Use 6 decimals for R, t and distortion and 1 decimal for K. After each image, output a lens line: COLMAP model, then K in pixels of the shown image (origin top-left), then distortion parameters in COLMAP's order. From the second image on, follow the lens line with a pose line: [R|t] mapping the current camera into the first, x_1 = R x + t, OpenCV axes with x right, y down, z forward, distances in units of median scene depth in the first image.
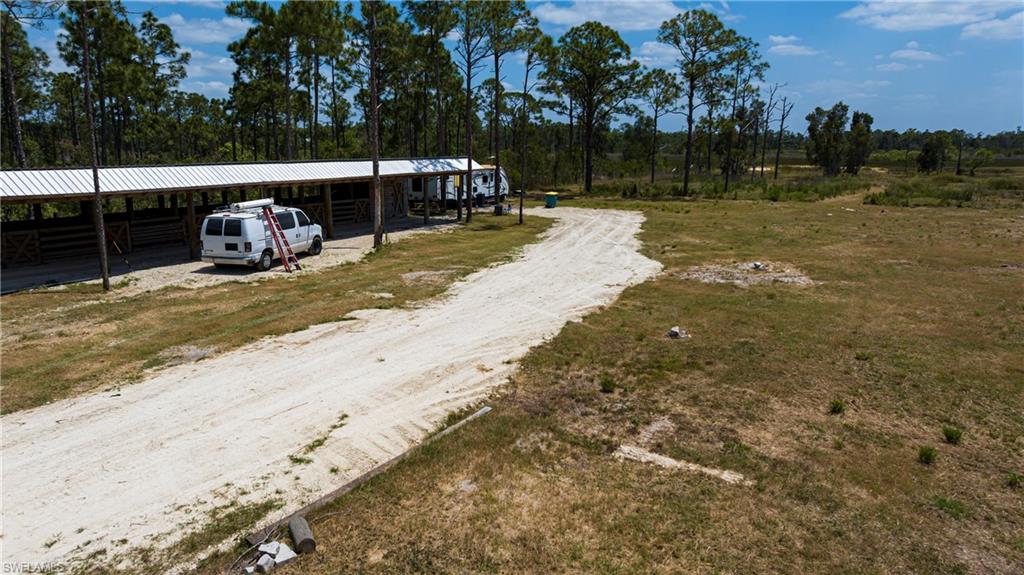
lens RADIAL K [[720.6, 0, 512.3], [0, 720.6, 283.3], [0, 0, 1]] dist [-0.030098, 0.022157]
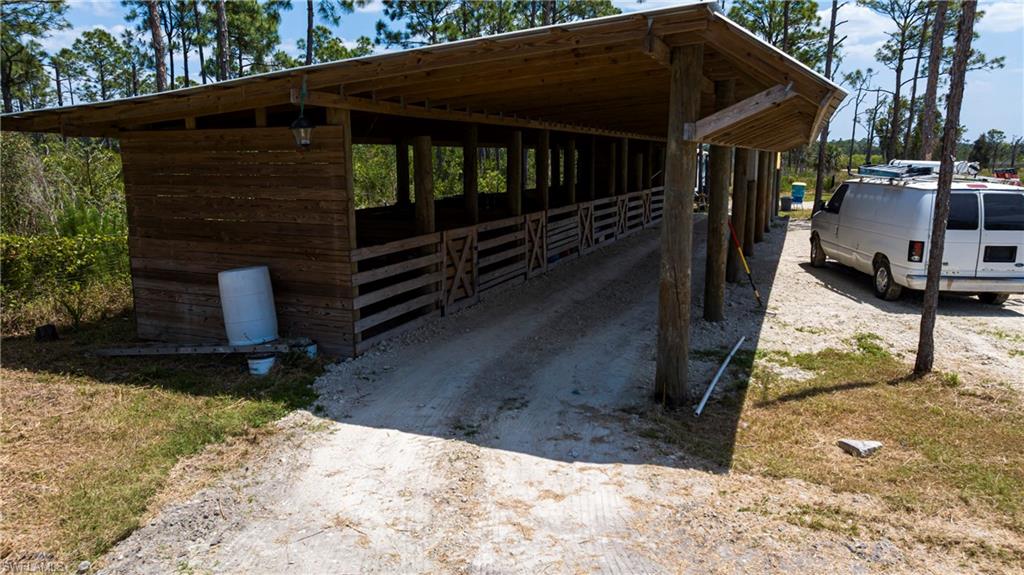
lens RADIAL K [[720.6, 0, 510.3], [0, 720.6, 286.6], [0, 0, 1]] dist [-0.030098, 0.022157]
pose [[0.991180, -0.025219, 0.130099, -0.756259], [0.026745, 0.999592, -0.009995, -0.034179], [-0.129793, 0.013387, 0.991451, 0.591147]]
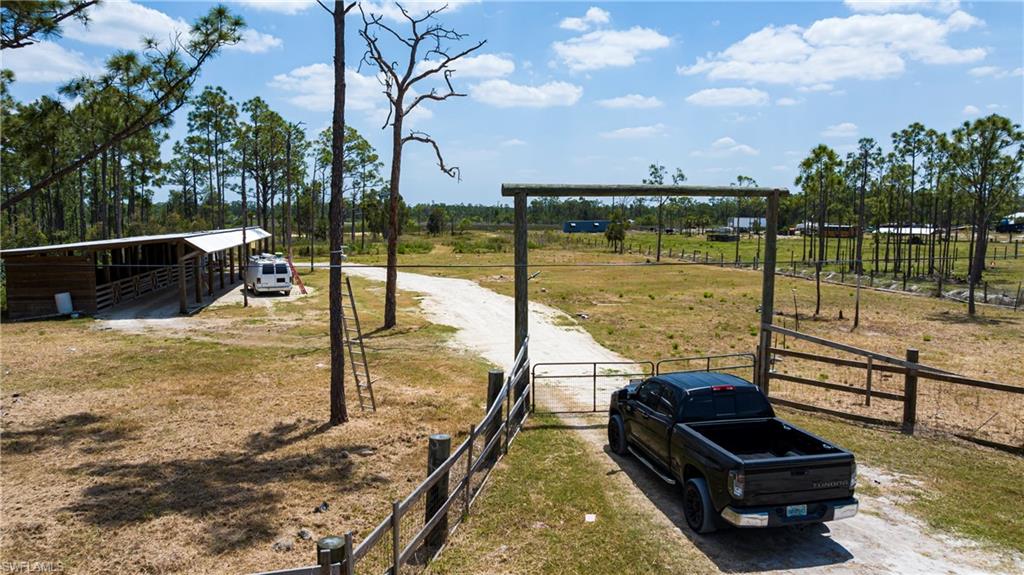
lens RADIAL K [[720.6, 0, 507.2], [0, 720.6, 284.4], [0, 0, 1]] dist [-0.030098, 0.022157]
pose [[0.747177, -0.066110, 0.661329, -1.107196], [0.128066, 0.990714, -0.045653, 0.103432], [-0.652170, 0.118805, 0.748705, -0.603774]]
